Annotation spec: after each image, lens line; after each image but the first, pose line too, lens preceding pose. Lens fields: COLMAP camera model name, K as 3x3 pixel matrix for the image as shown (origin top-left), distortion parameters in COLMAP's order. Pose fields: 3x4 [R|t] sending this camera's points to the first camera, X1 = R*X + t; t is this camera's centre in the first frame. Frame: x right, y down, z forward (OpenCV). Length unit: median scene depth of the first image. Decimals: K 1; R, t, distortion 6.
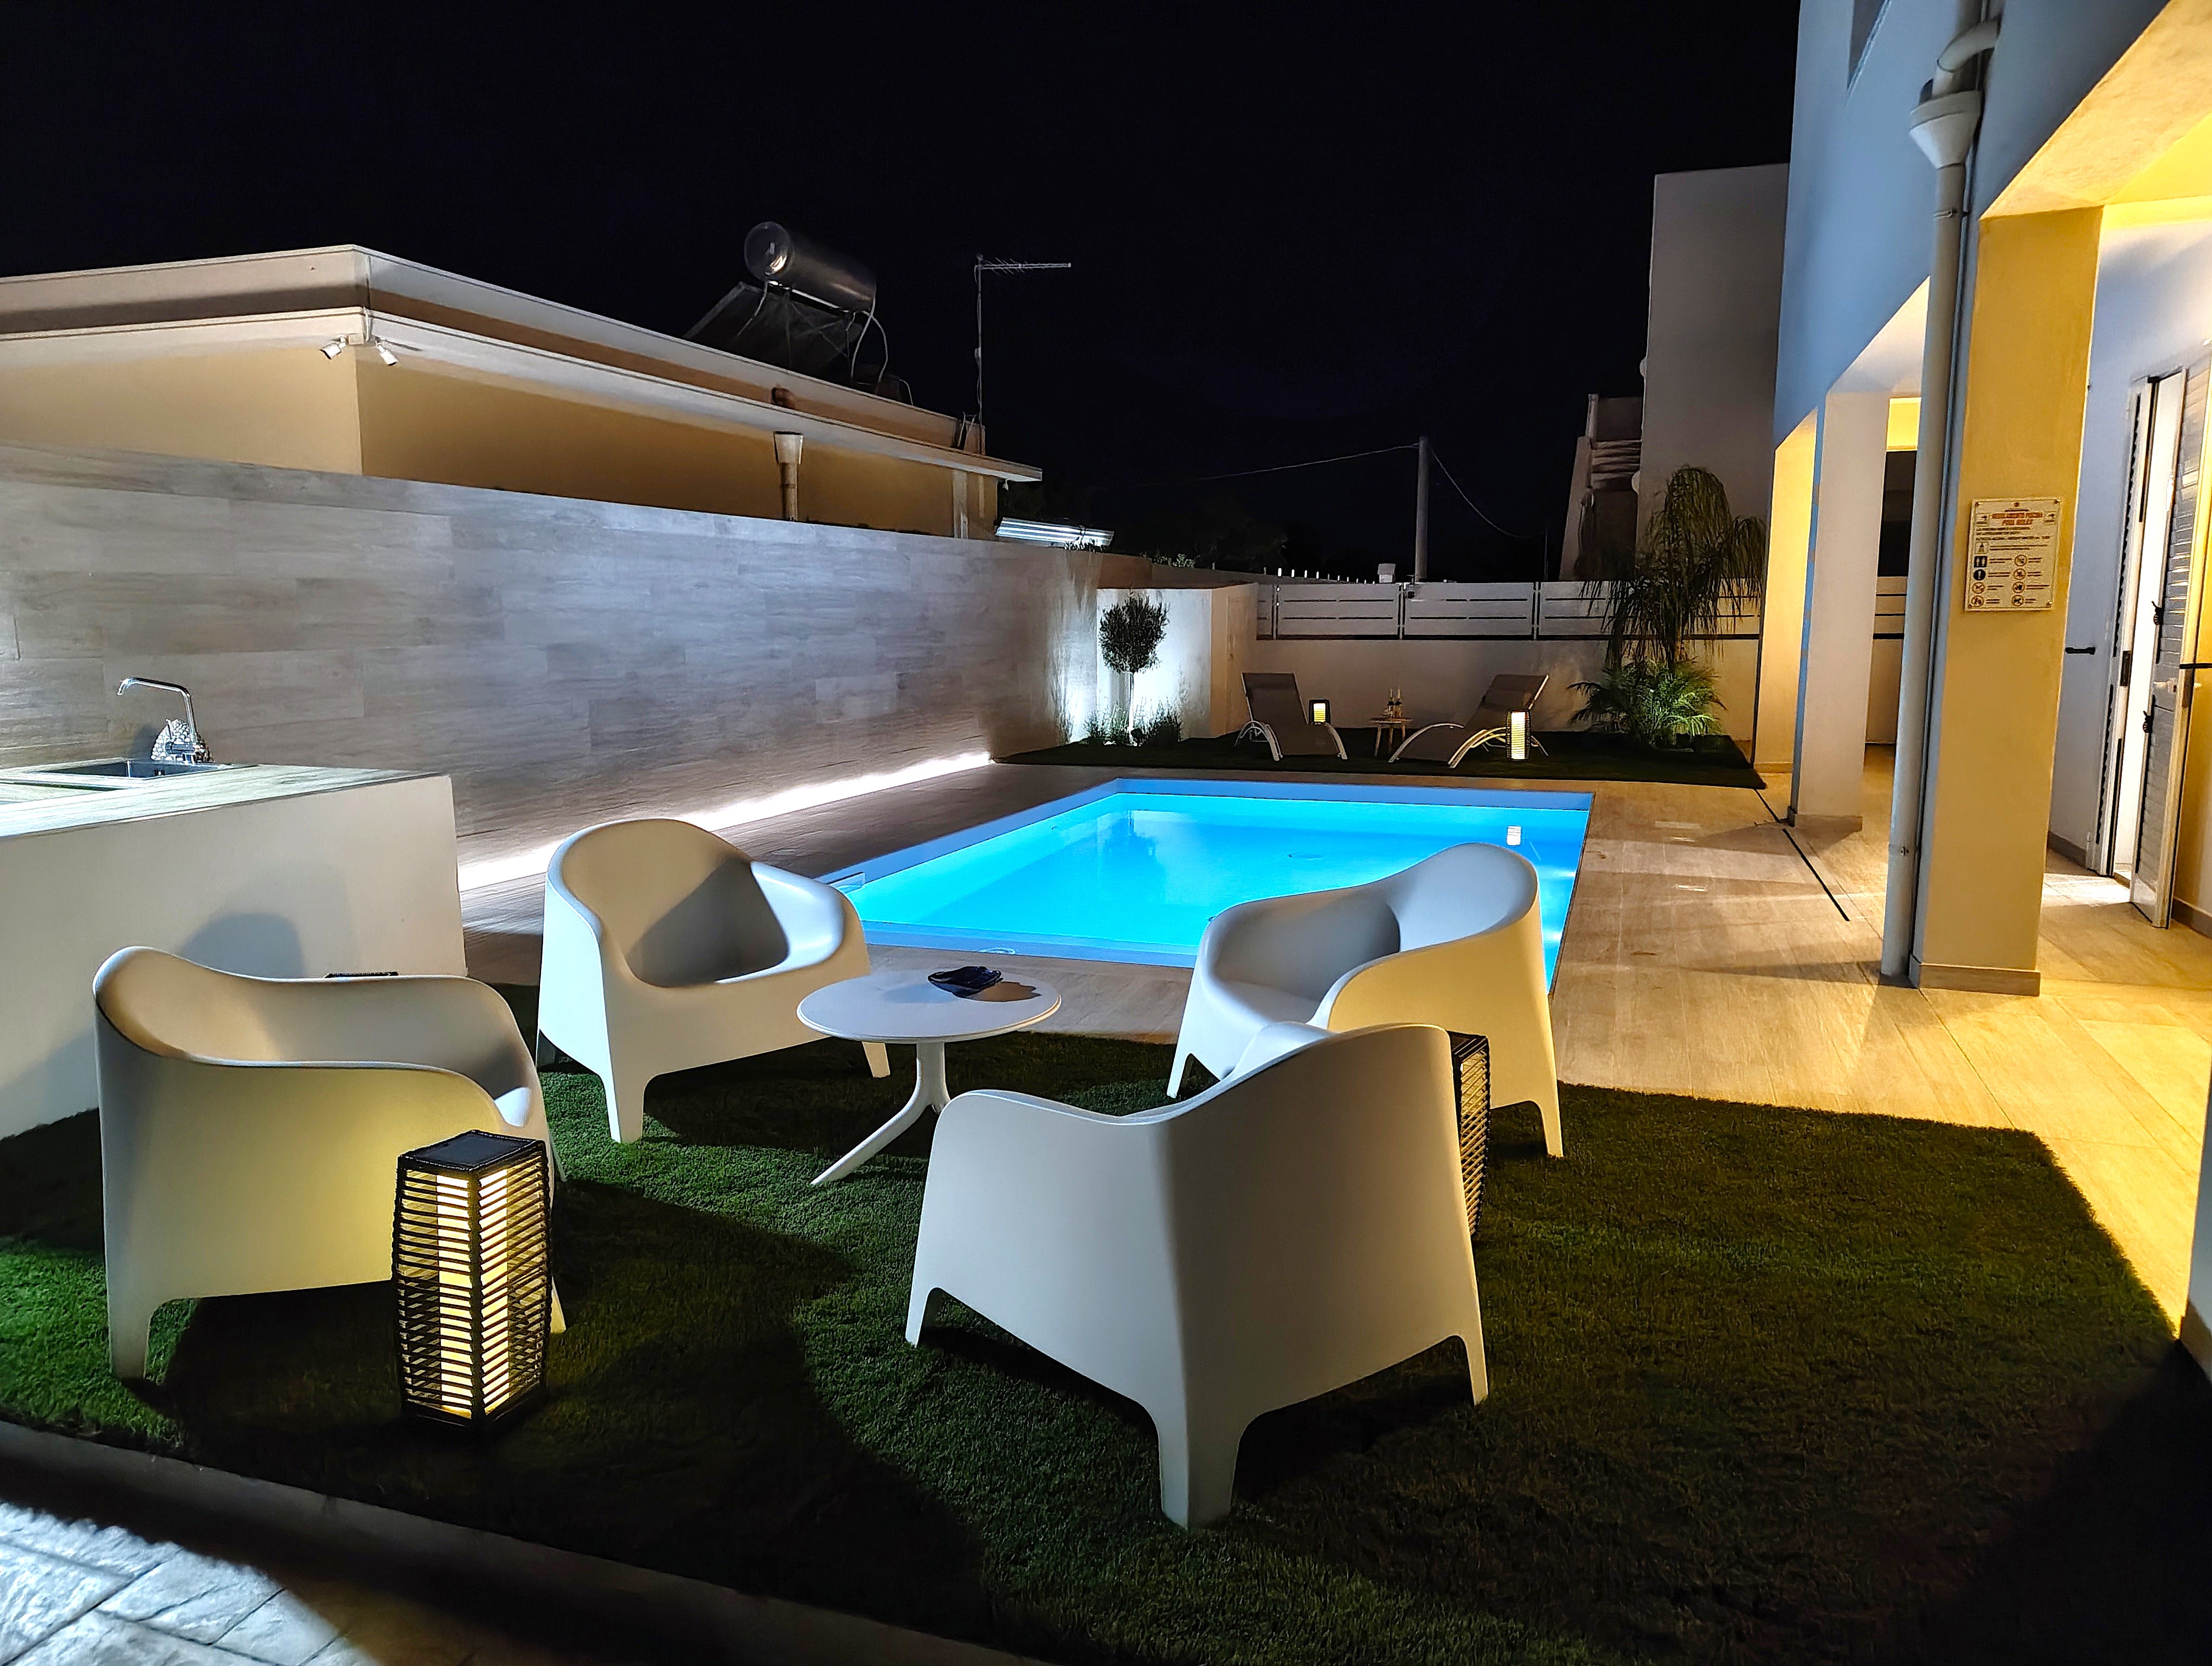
lens RADIAL K [[1540.0, 0, 1110.4], [0, 1540.0, 809.6], [0, 0, 1]] dist [0.020540, -0.004476]
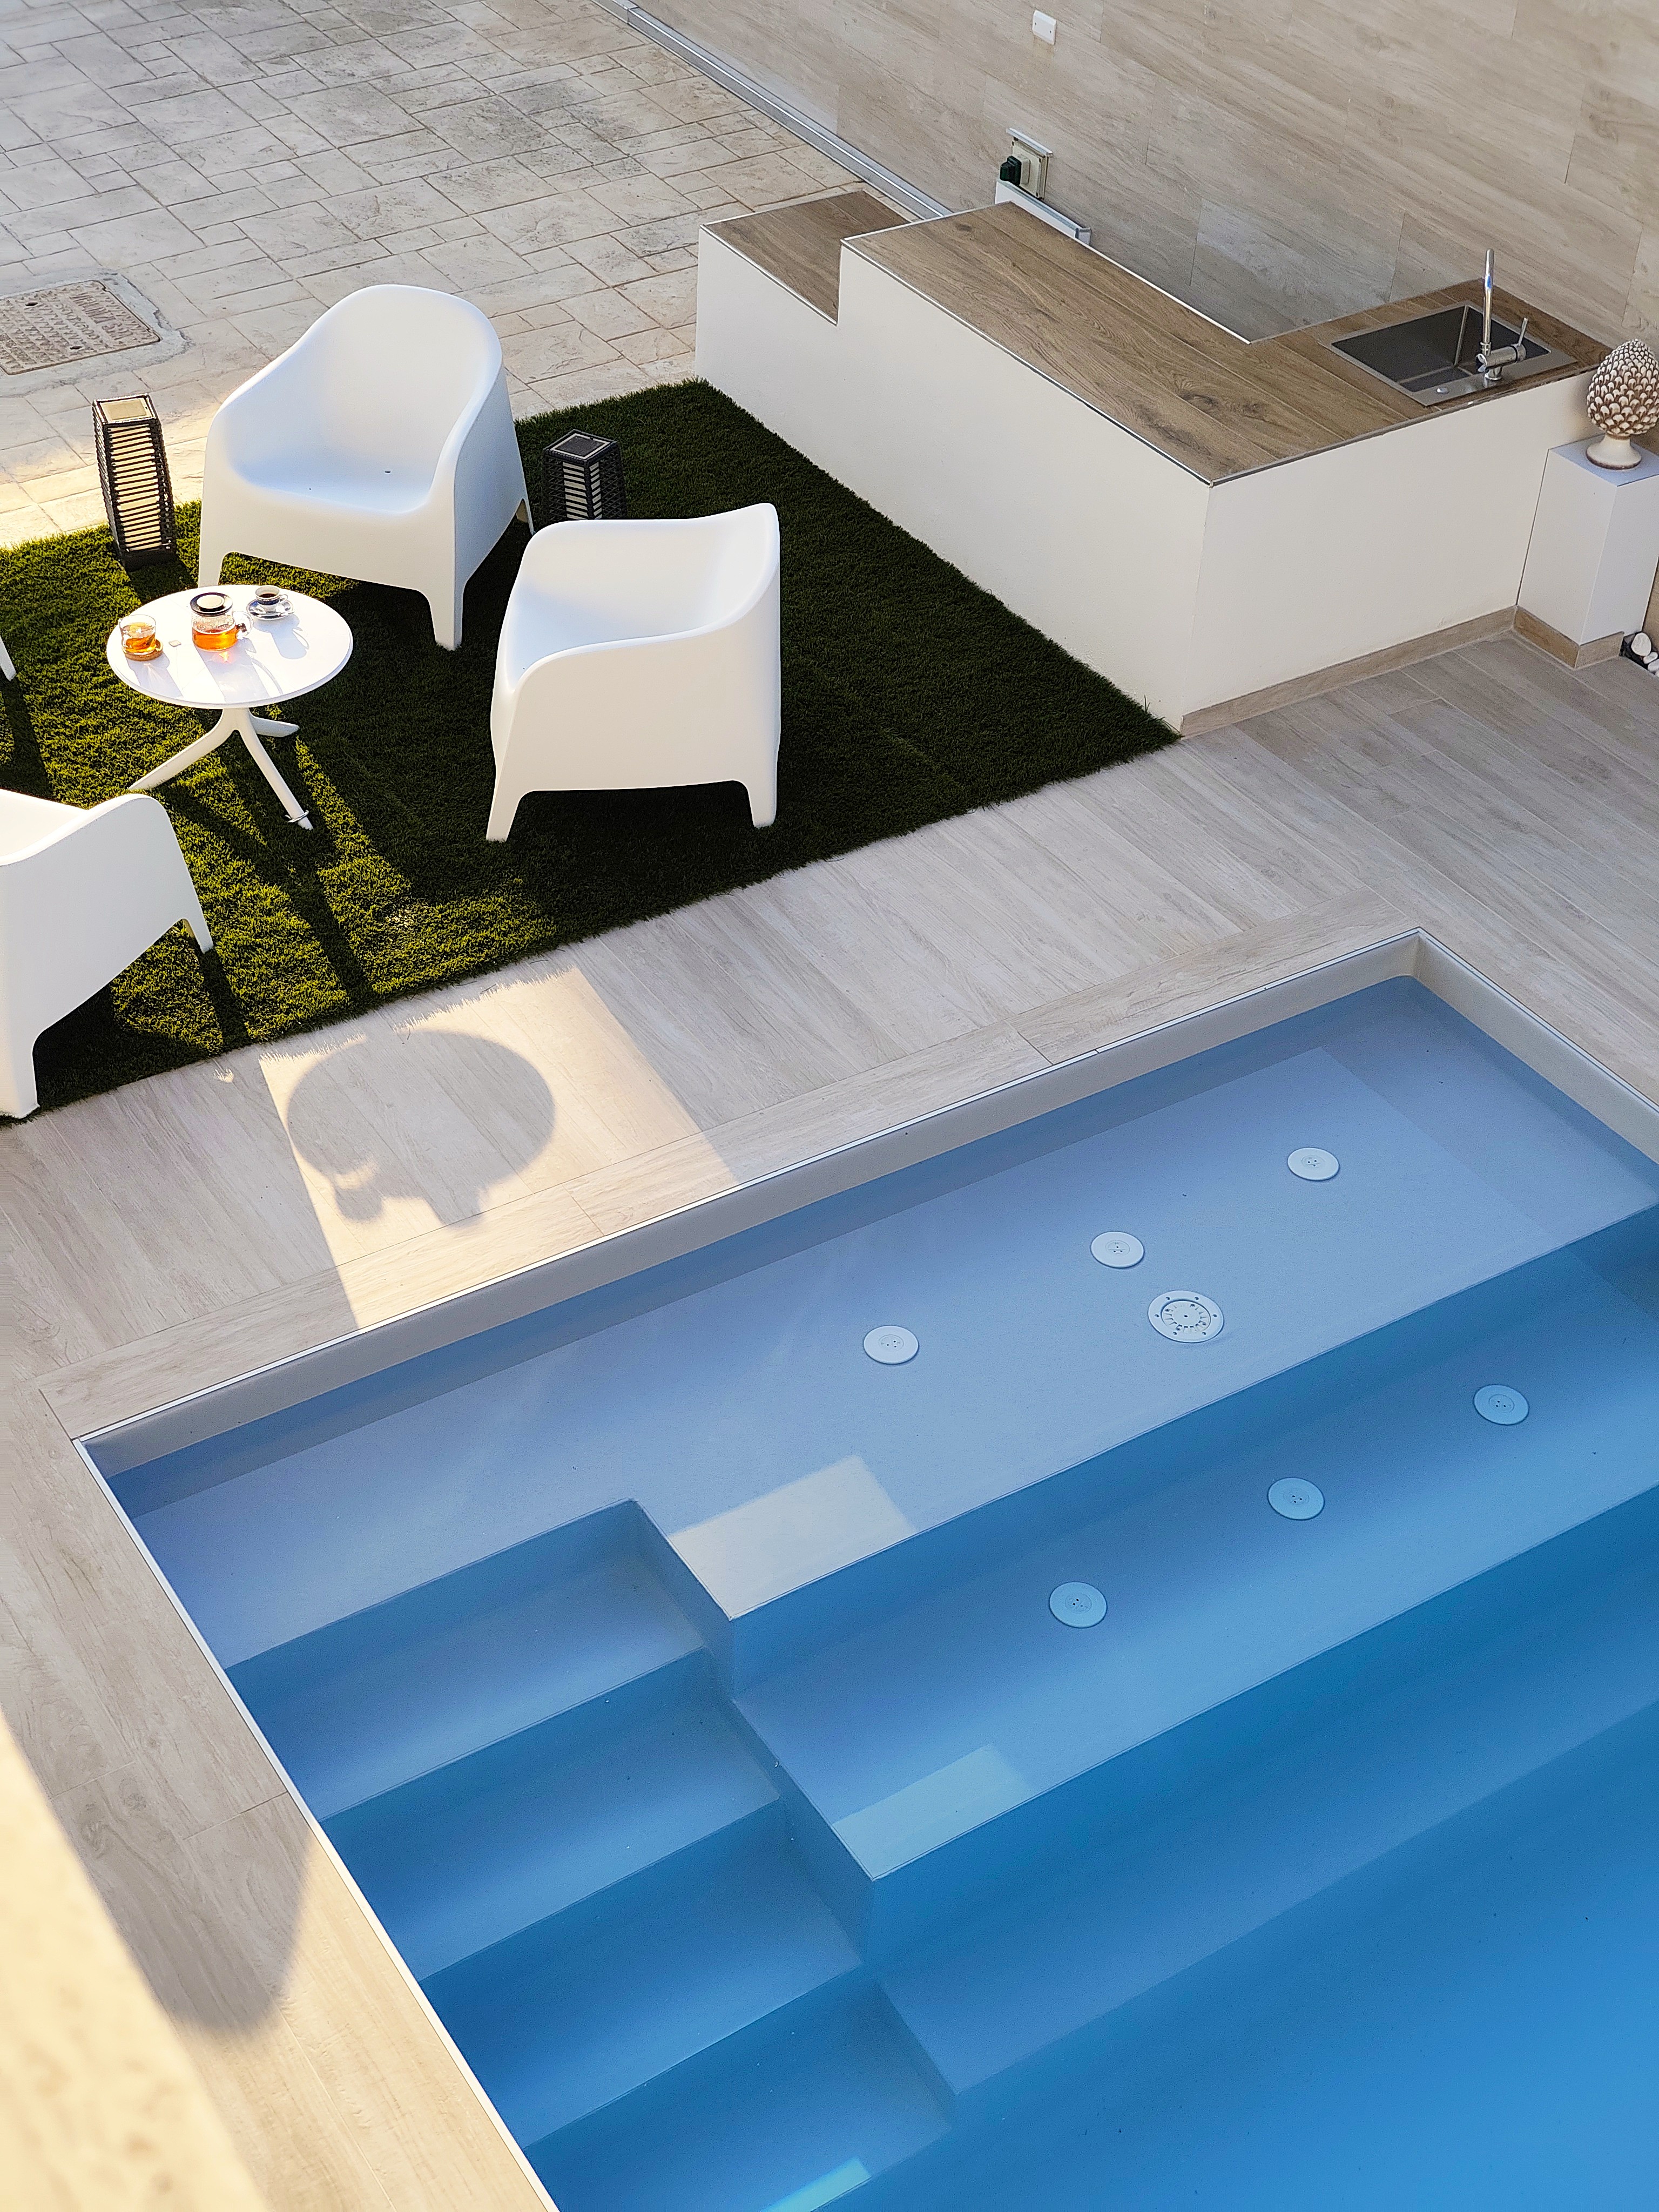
lens RADIAL K [[3036.3, 0, 830.7], [0, 3036.3, 1104.8], [0, 0, 1]] dist [0.204932, -0.755654]
pose [[-0.623169, 0.469203, -0.625707, 0.354267], [-0.140040, 0.720174, 0.679513, -0.367185], [0.769448, 0.511076, -0.383082, 0.732443]]
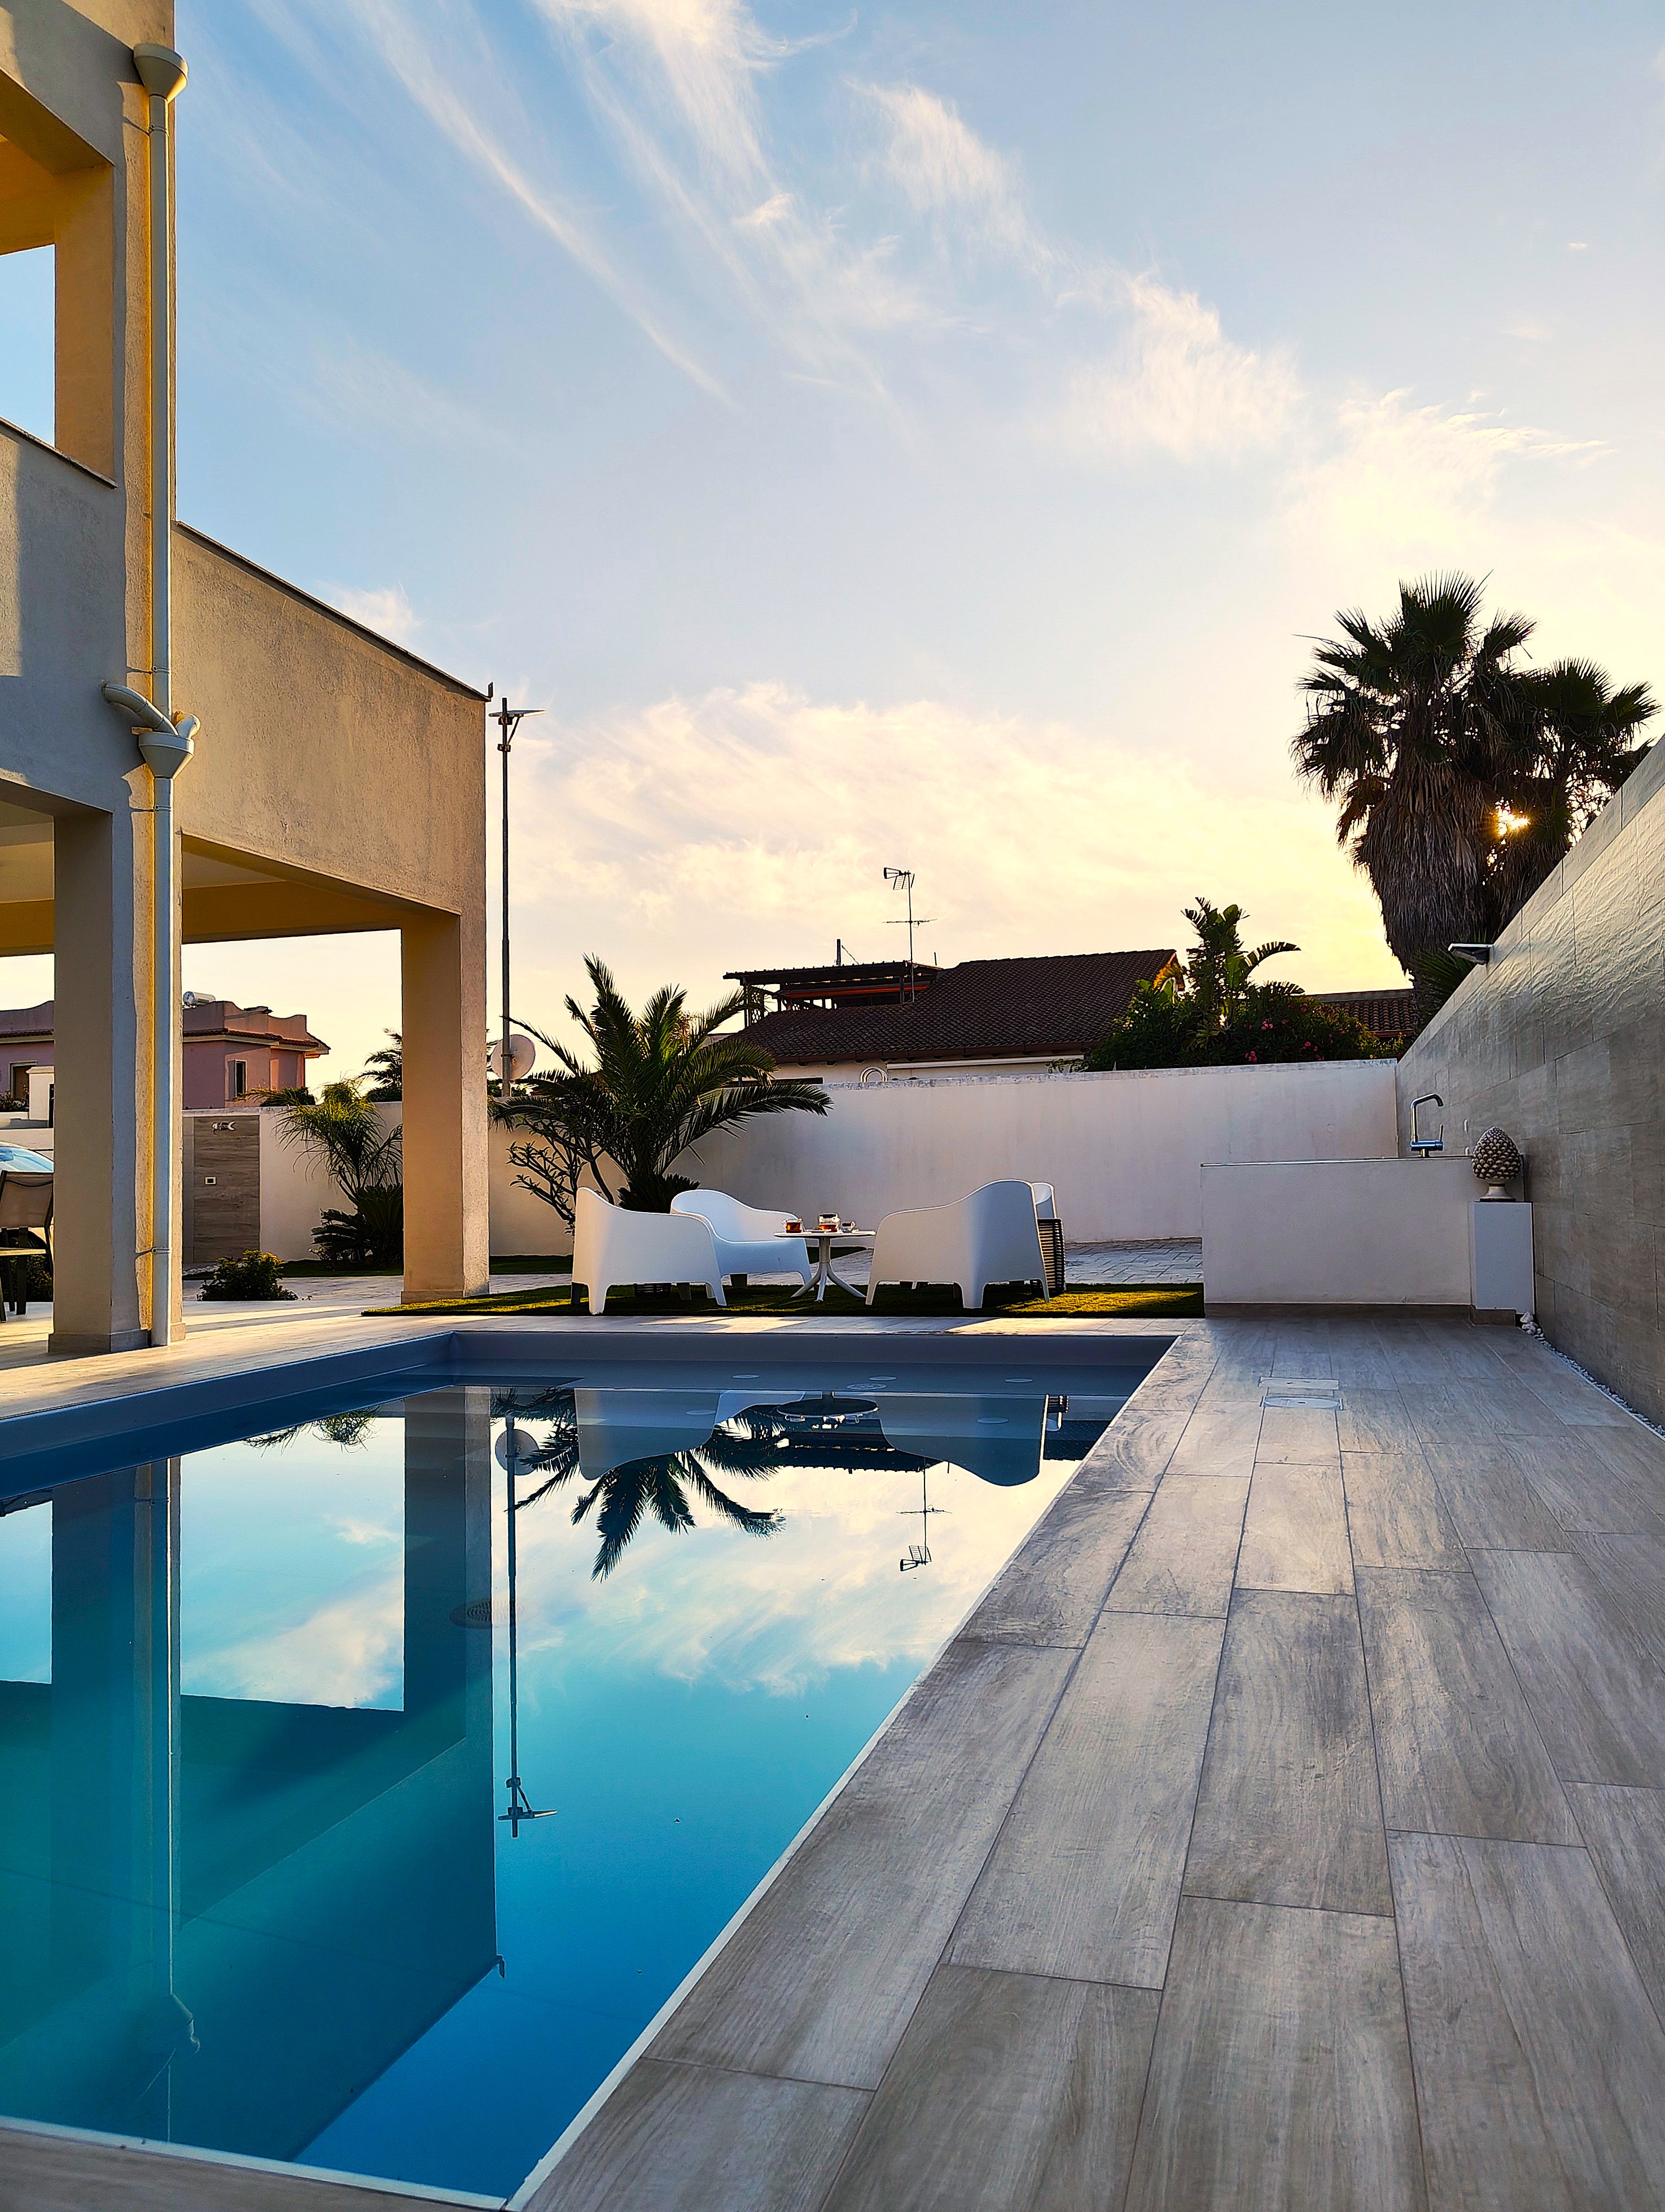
lens RADIAL K [[1596.2, 0, 846.8], [0, 1596.2, 1101.7], [0, 0, 1]] dist [0.034319, 0.000375]
pose [[-0.998894, 0.021227, -0.041955, -0.014223], [0.017855, 0.996700, 0.079185, -0.096041], [0.043497, 0.078348, -0.995977, 1.146373]]
